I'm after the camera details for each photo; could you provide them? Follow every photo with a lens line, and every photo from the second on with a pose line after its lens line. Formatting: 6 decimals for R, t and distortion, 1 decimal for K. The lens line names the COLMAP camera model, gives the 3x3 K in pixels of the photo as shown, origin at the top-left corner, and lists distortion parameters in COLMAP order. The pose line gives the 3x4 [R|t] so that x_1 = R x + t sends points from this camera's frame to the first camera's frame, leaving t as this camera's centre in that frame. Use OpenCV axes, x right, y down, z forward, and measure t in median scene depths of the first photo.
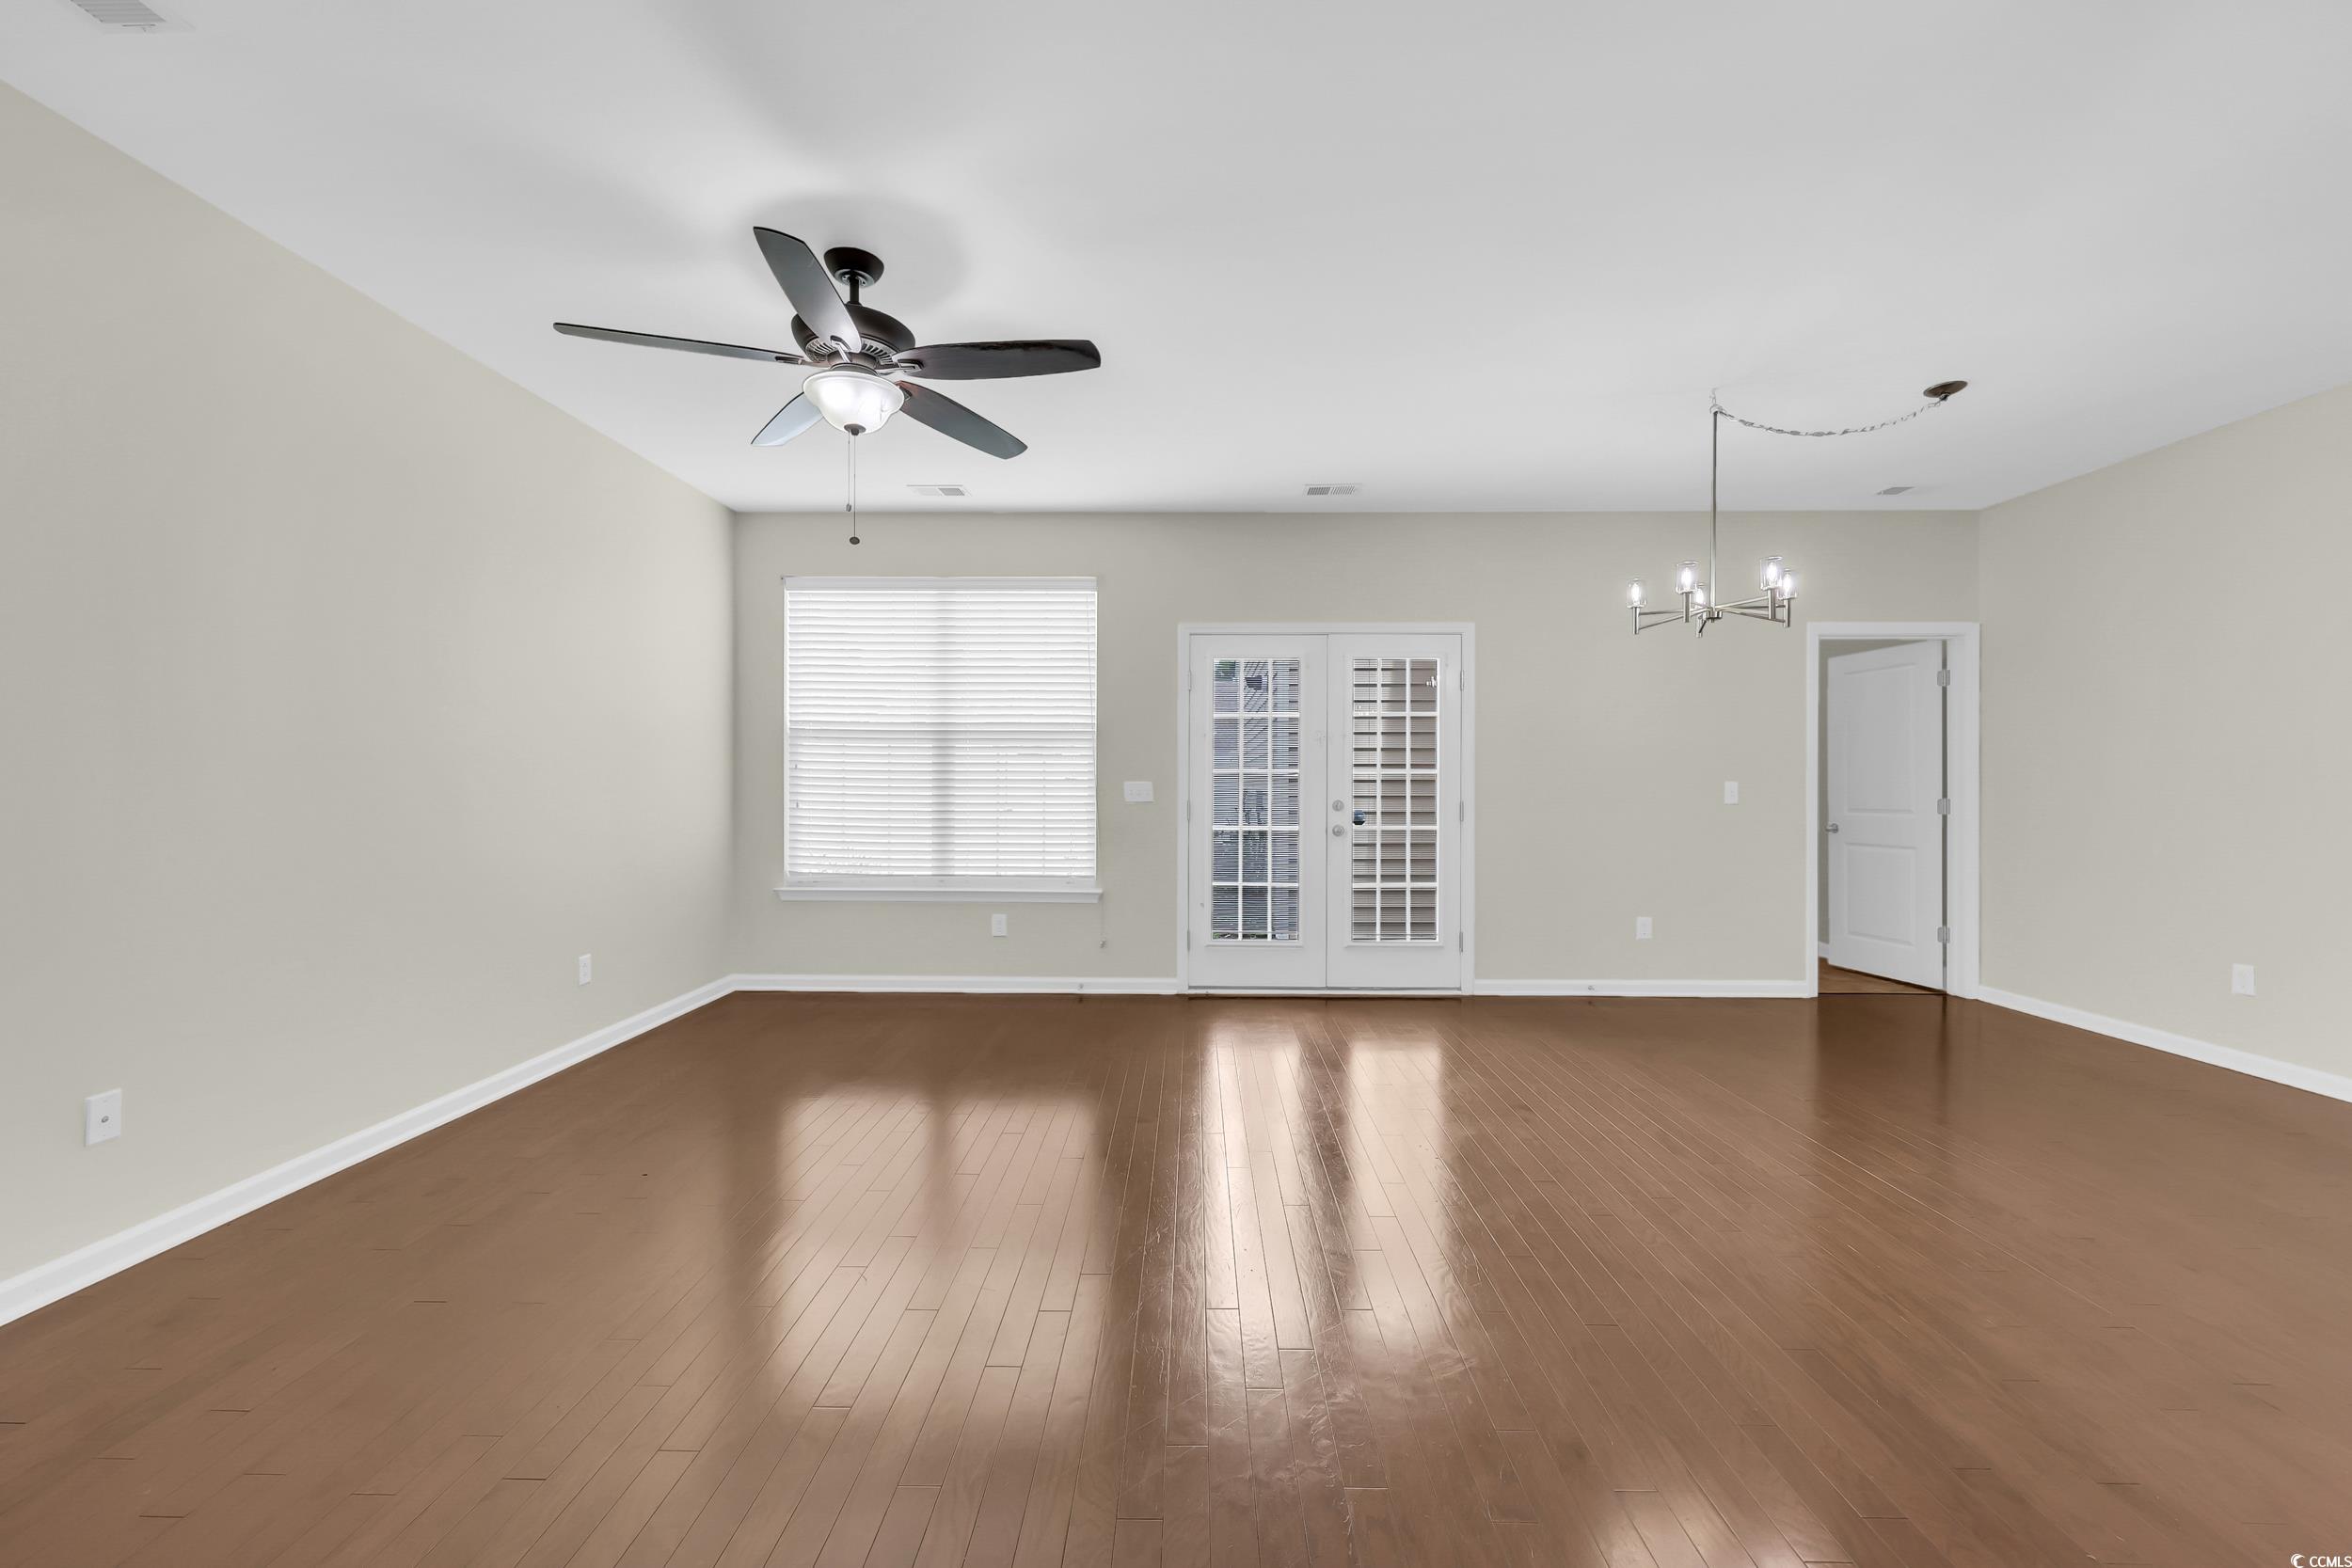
lens RADIAL K [[956.3, 0, 1182.1], [0, 956.3, 781.1], [0, 0, 1]] dist [-0.001831, -0.000209]
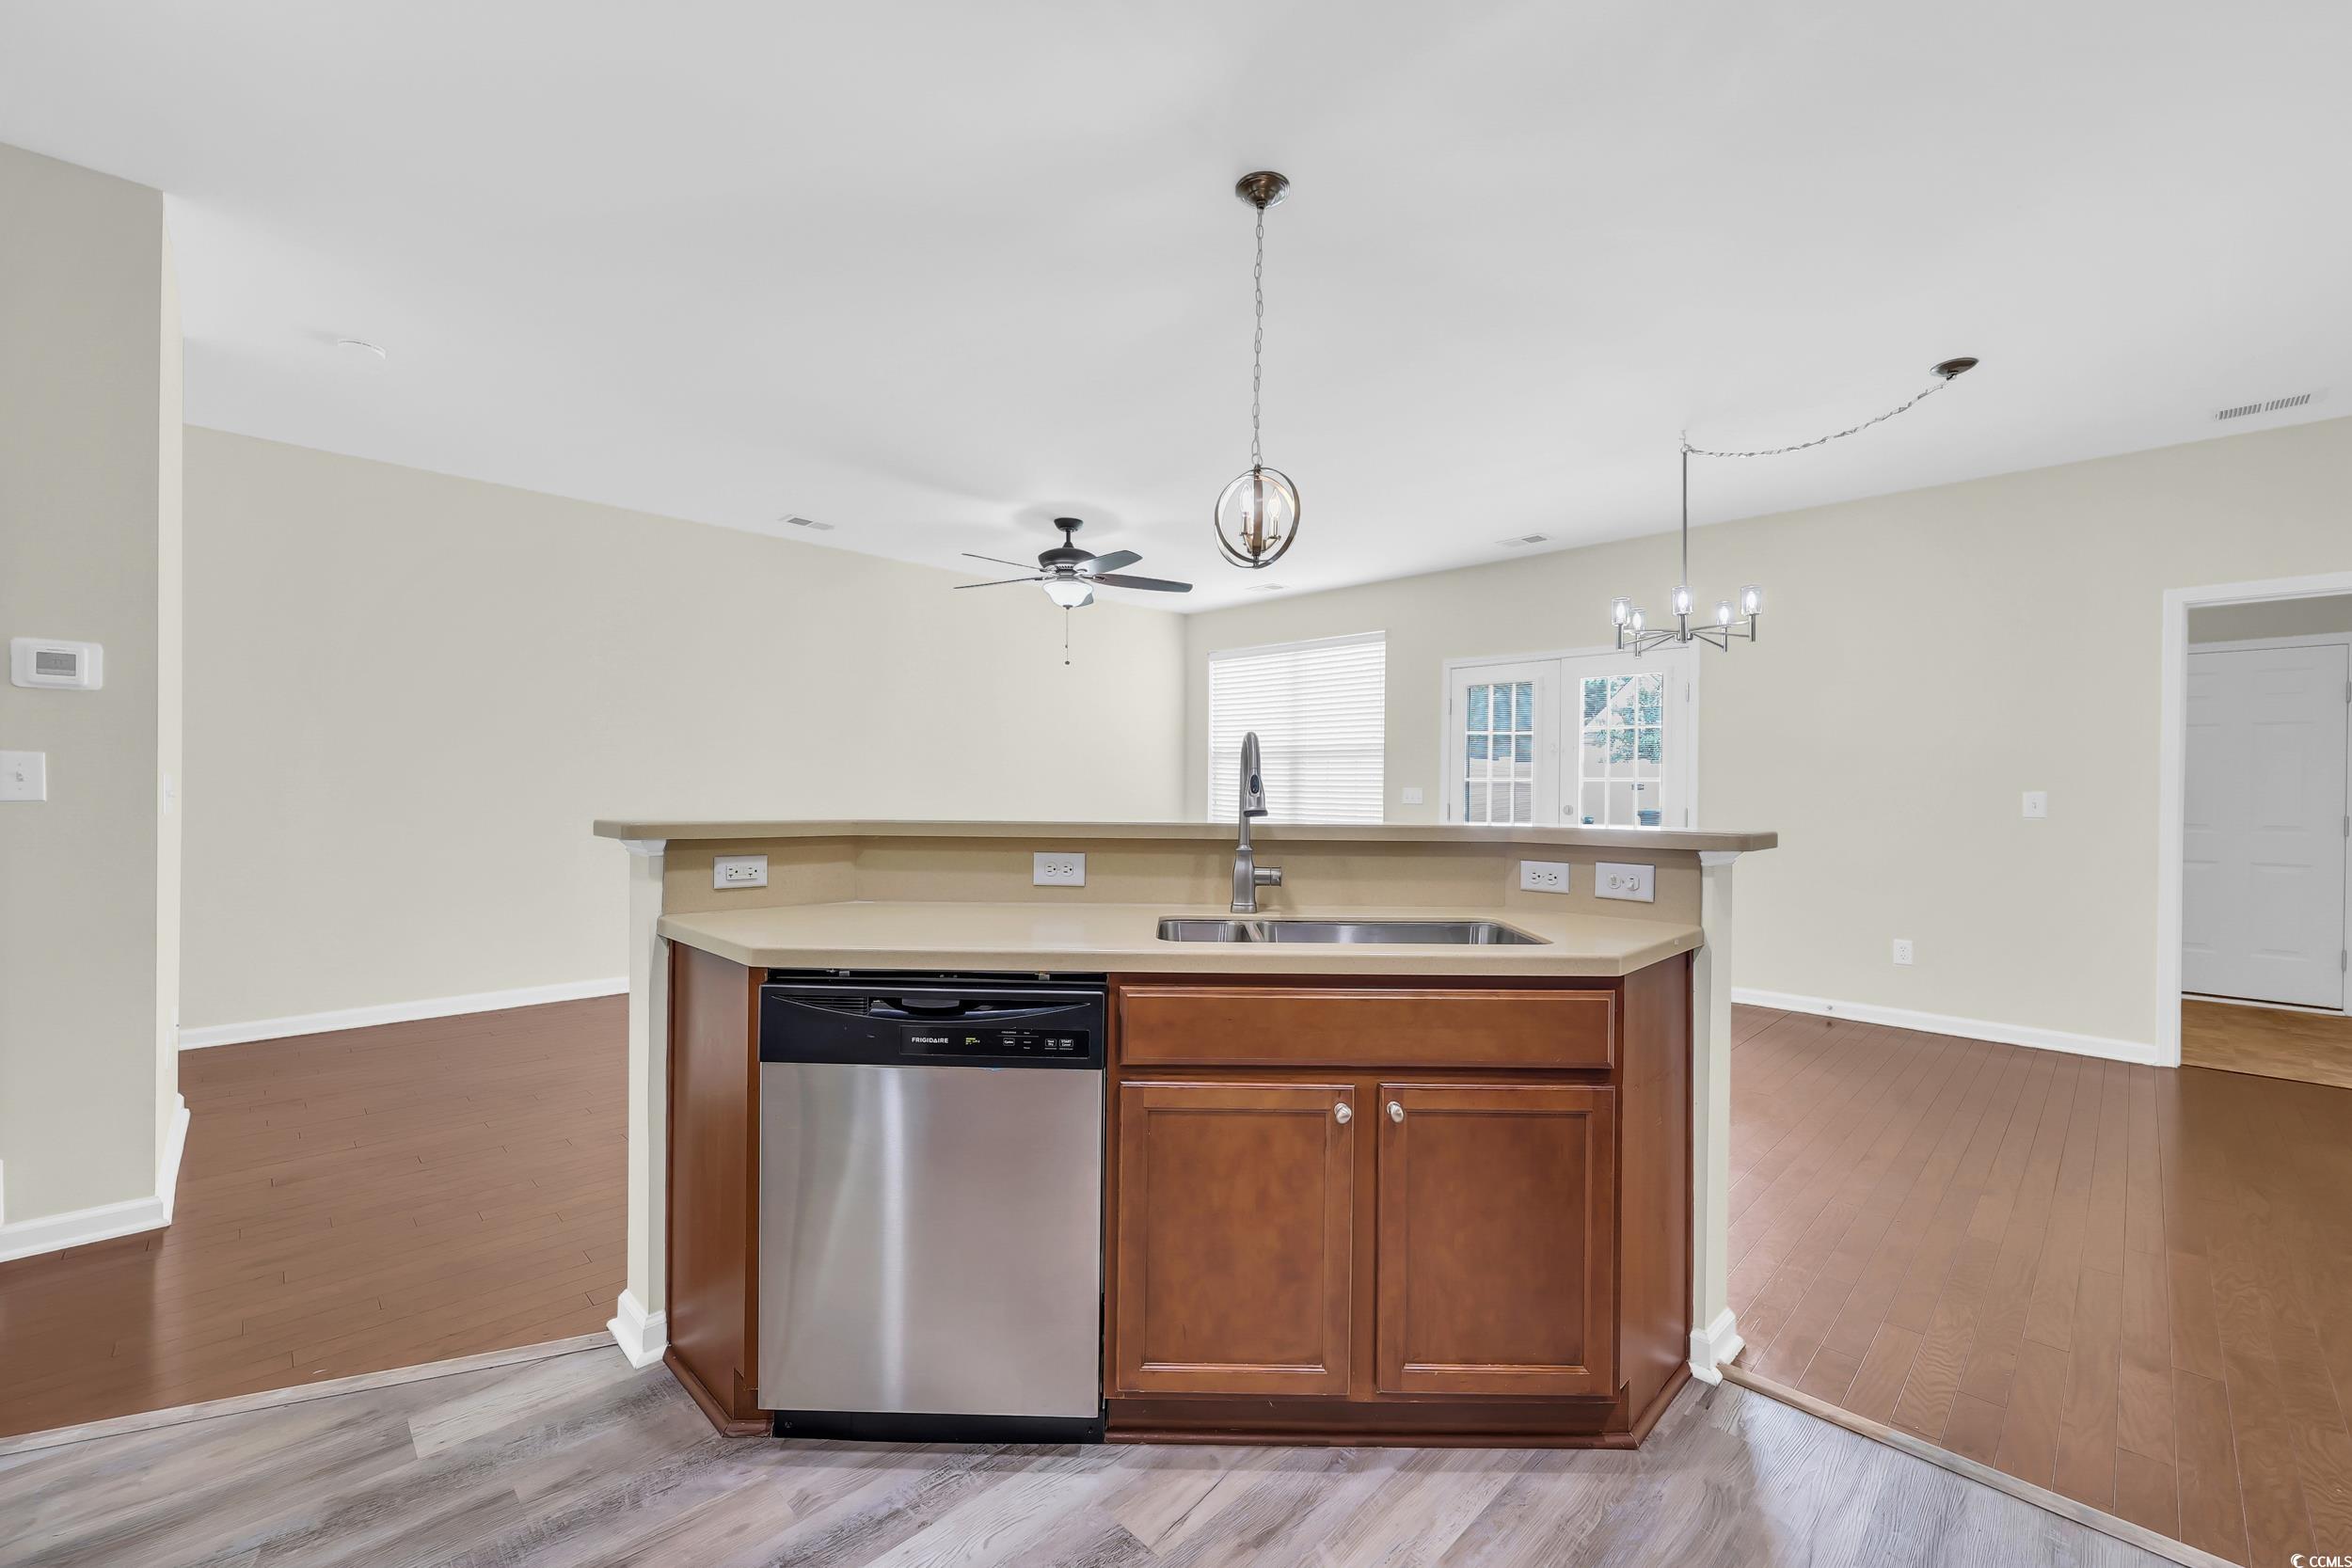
lens RADIAL K [[952.9, 0, 1175.1], [0, 952.9, 789.4], [0, 0, 1]] dist [0.000322, 0.000042]
pose [[0.712083, 0.005475, -0.702074, 0.625711], [-0.002908, 0.999984, 0.004849, -0.002782], [0.702089, -0.001411, 0.712087, -0.125935]]
